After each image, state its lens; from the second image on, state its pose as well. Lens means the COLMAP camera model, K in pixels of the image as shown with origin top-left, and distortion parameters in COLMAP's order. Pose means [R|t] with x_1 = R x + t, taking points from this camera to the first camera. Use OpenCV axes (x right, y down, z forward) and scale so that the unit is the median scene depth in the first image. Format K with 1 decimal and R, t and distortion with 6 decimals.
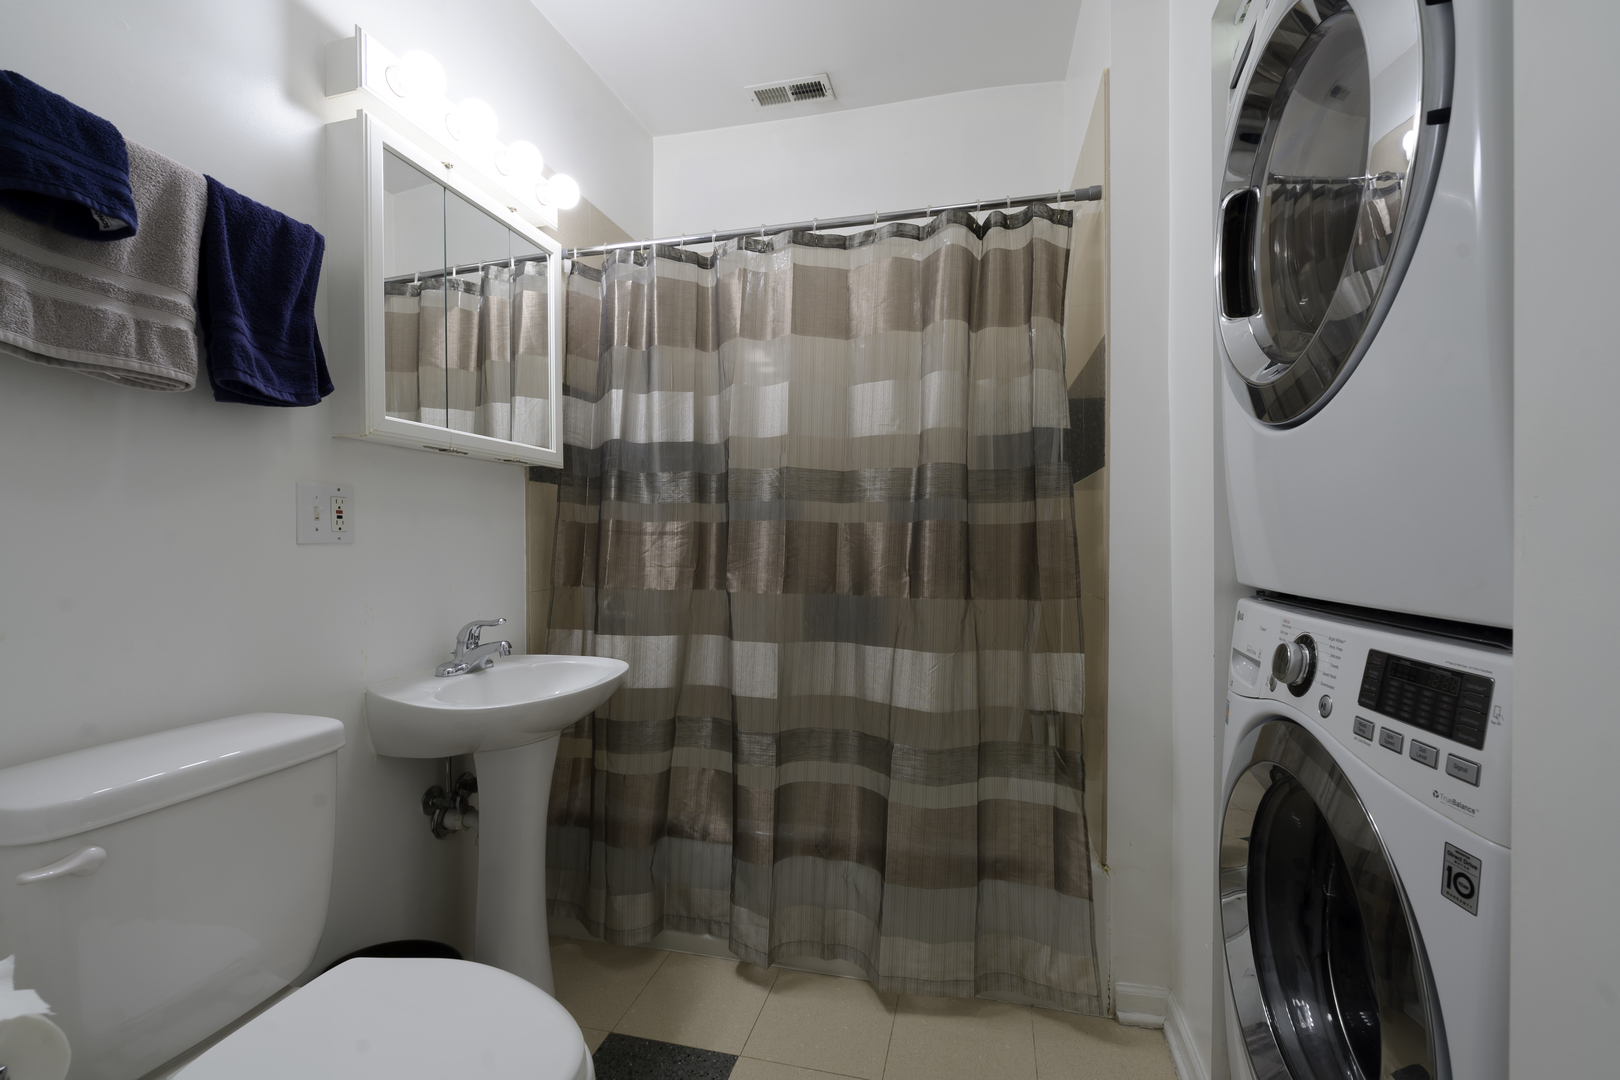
lens RADIAL K [[677.9, 0, 813.1], [0, 677.9, 541.7], [0, 0, 1]] dist [-0.002681, -0.000578]
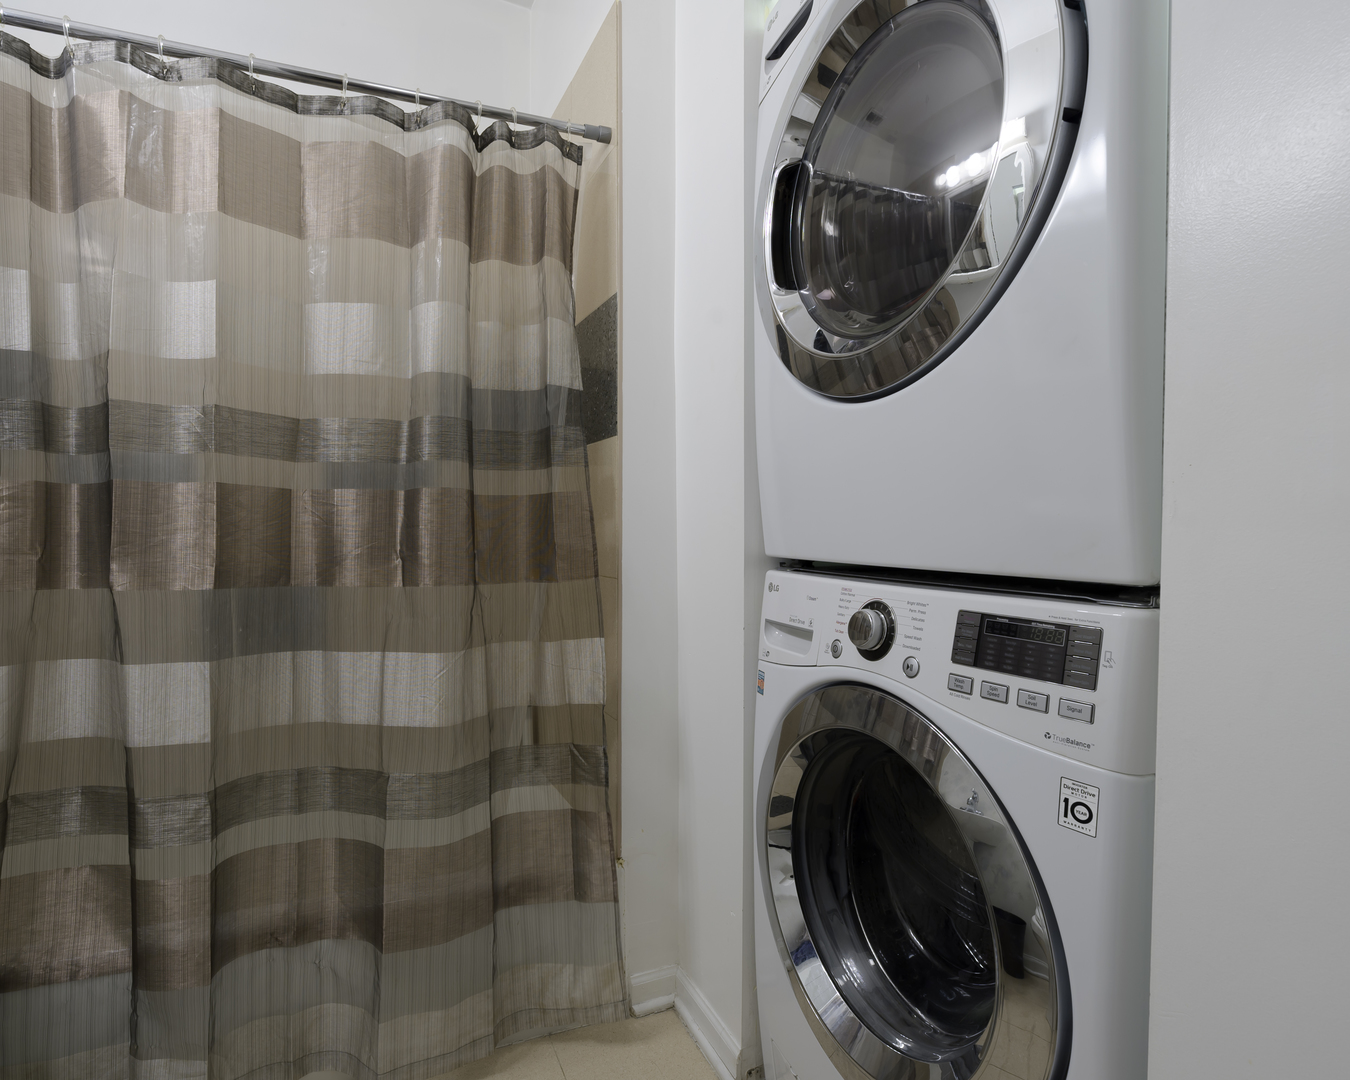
lens RADIAL K [[744.0, 0, 674.3], [0, 744.0, 543.2], [0, 0, 1]] dist [-0.004903, 0.000982]
pose [[0.822309, -0.014983, 0.568844, -0.088865], [-0.001897, 0.999576, 0.029071, 0.007364], [-0.569038, -0.024984, 0.821931, 0.113996]]
